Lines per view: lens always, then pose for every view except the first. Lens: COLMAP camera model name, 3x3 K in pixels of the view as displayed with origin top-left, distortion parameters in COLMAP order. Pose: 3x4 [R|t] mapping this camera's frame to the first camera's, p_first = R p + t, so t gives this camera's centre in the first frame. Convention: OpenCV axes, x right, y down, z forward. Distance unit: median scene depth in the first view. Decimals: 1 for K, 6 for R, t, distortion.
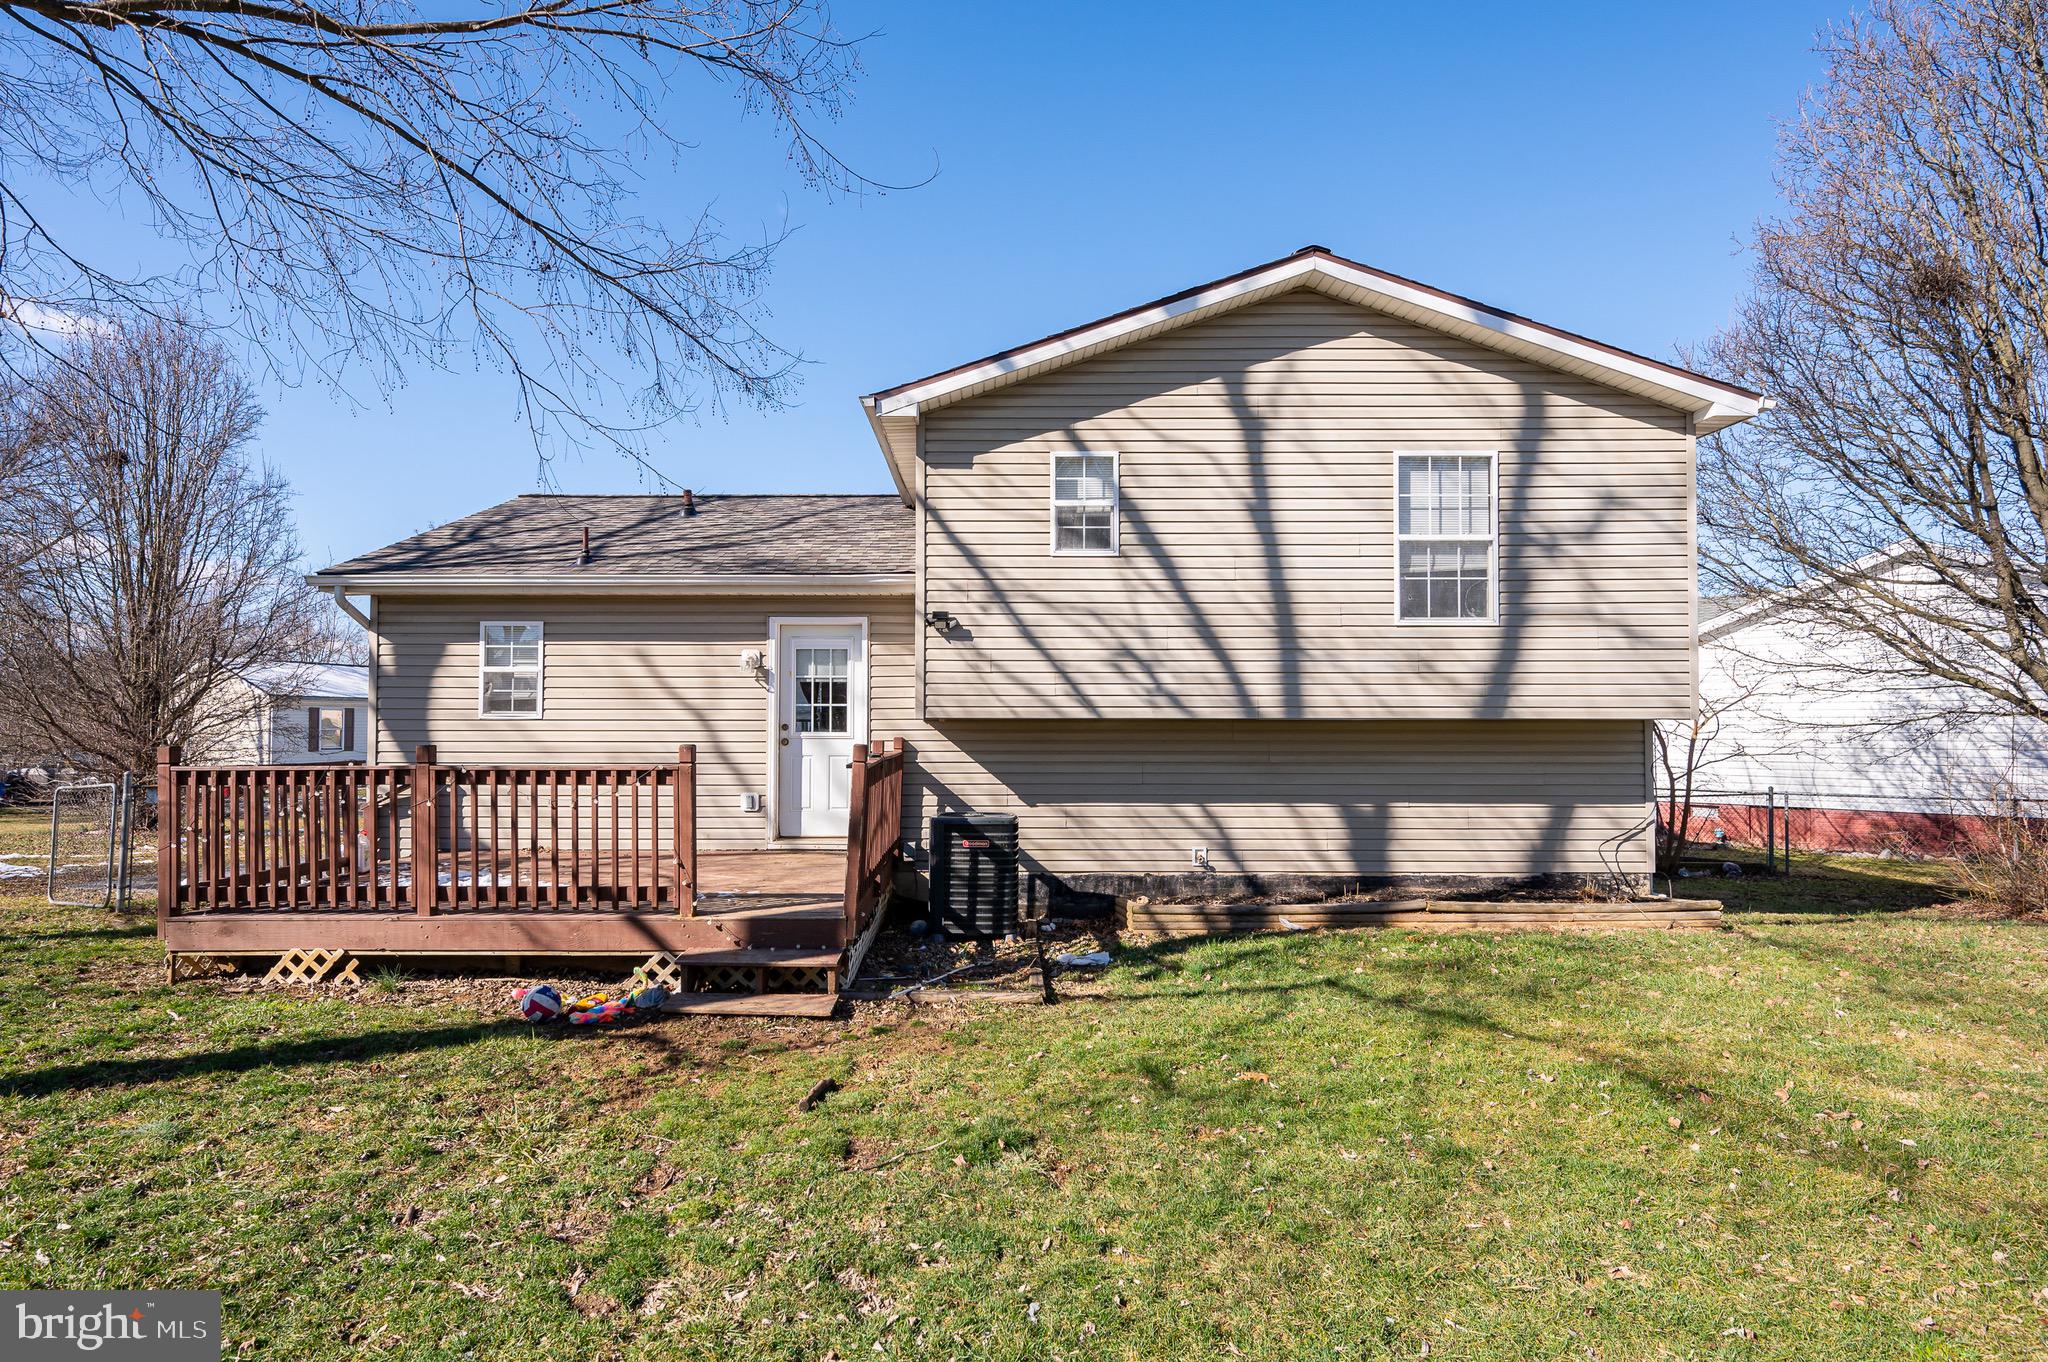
lens RADIAL K [[864.6, 0, 1057.8], [0, 864.6, 743.6], [0, 0, 1]] dist [0.000757, 0.000143]
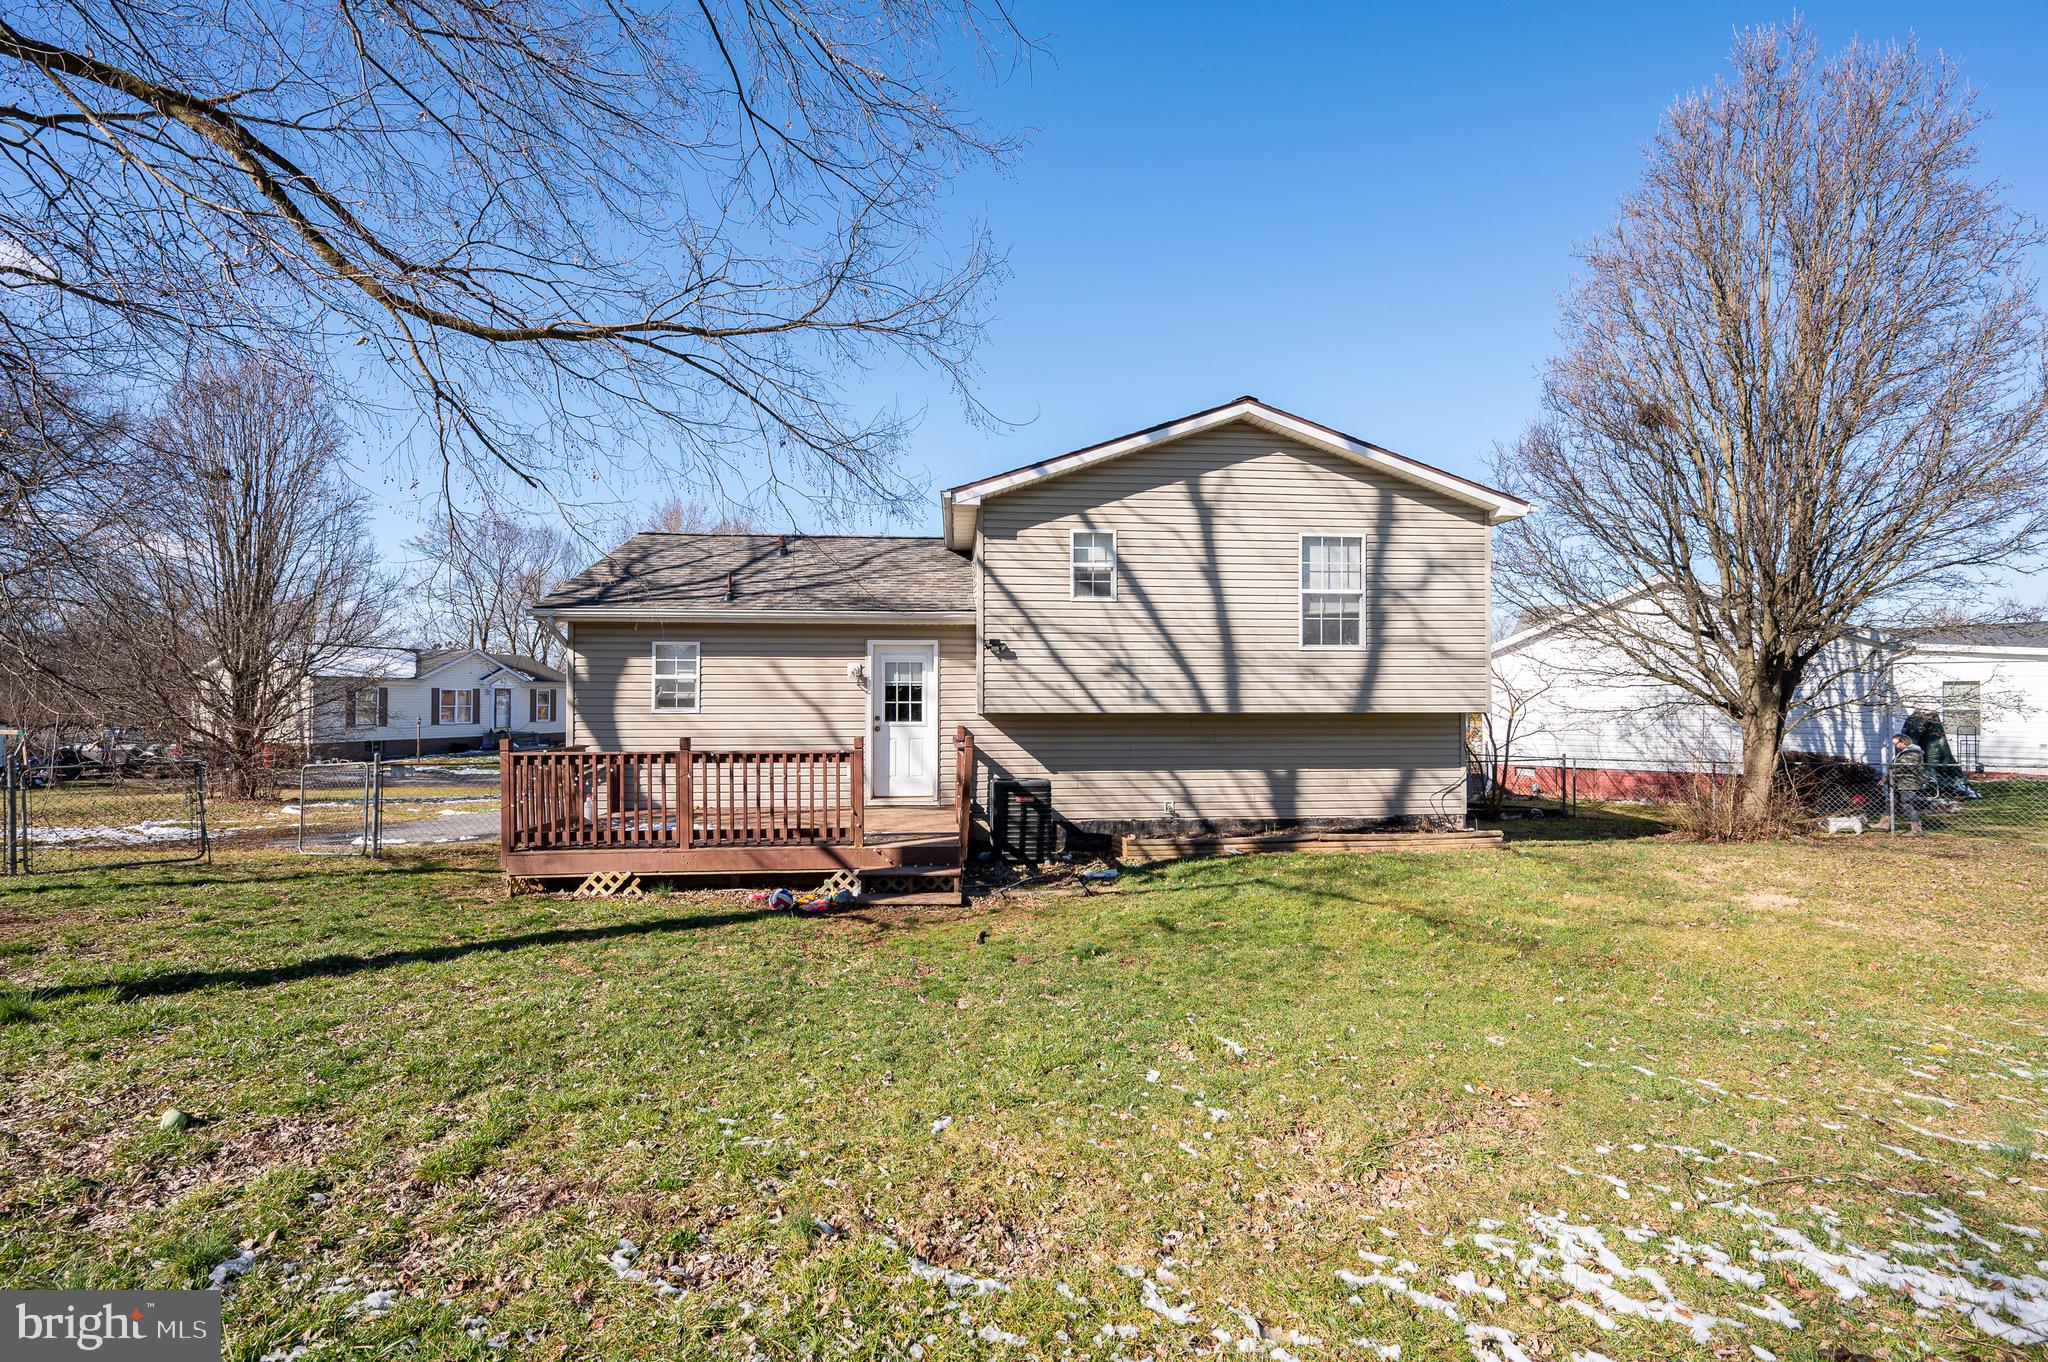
lens RADIAL K [[898.7, 0, 1068.7], [0, 898.7, 712.2], [0, 0, 1]] dist [-0.001756, -0.000090]
pose [[0.994145, -0.001509, 0.108041, -0.173274], [0.000473, 0.999954, 0.009615, -0.044599], [-0.108051, -0.009507, 0.994100, -0.499461]]
